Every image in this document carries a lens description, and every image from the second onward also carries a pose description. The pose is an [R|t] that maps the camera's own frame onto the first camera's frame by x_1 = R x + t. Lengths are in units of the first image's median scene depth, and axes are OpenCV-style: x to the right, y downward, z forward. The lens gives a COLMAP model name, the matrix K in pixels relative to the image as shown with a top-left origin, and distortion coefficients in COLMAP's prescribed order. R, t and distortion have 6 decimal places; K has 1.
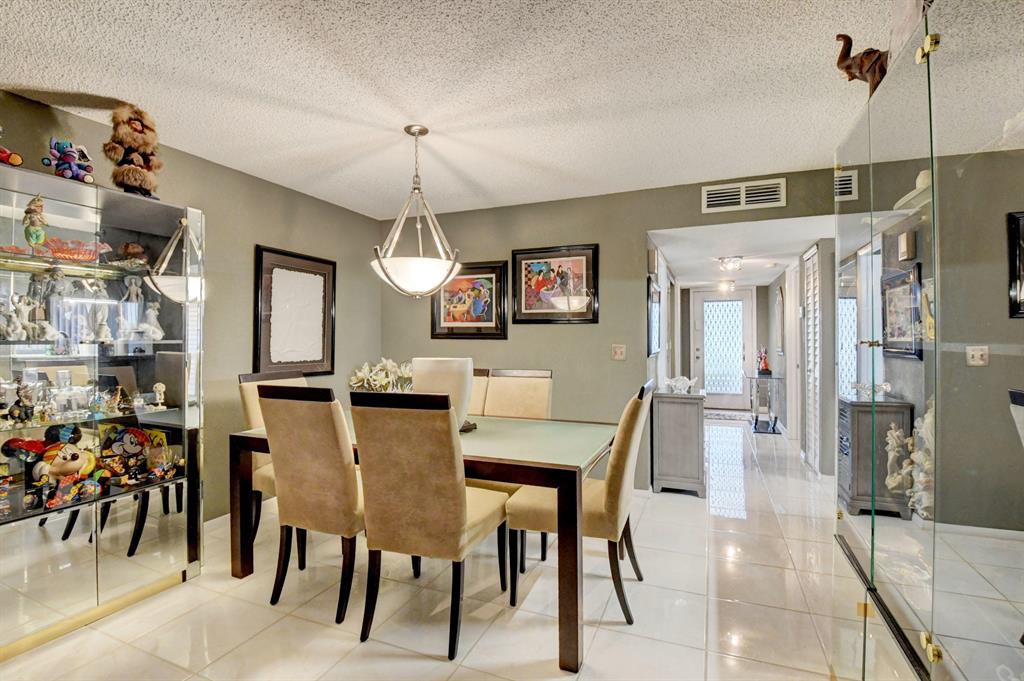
lens RADIAL K [[449.9, 0, 528.0], [0, 449.9, 334.1], [0, 0, 1]] dist [0.004867, -0.017363]
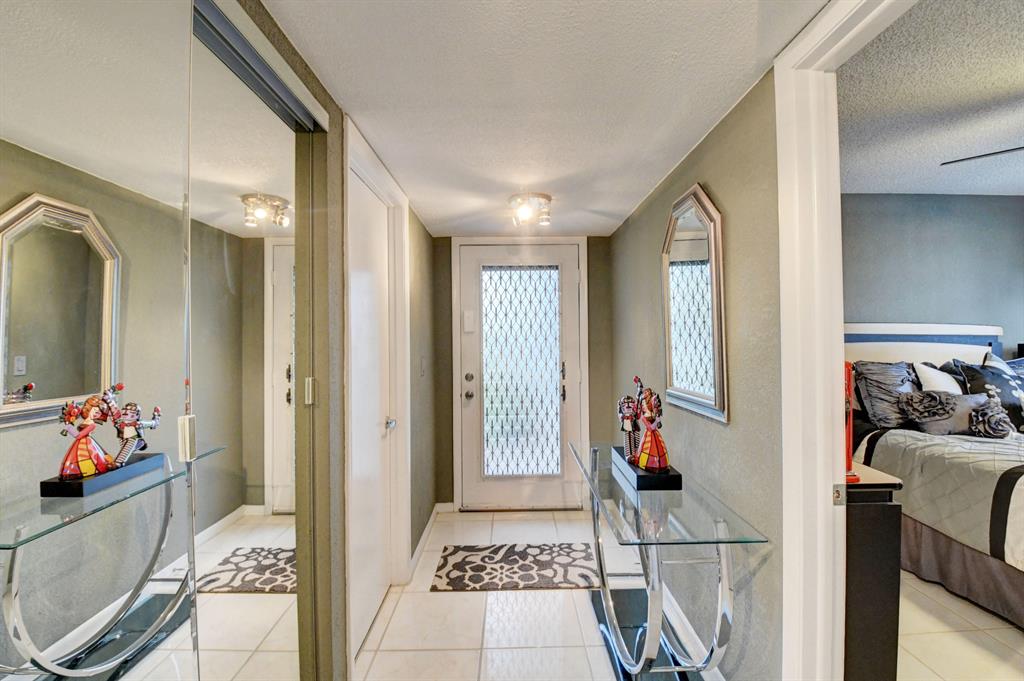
lens RADIAL K [[449.9, 0, 509.3], [0, 449.9, 333.5], [0, 0, 1]] dist [0.004867, -0.017363]
pose [[0.927618, -0.001257, 0.373529, 0.338416], [0.003908, 0.999972, -0.006342, -0.007384], [-0.373510, 0.007343, 0.927597, 0.781079]]
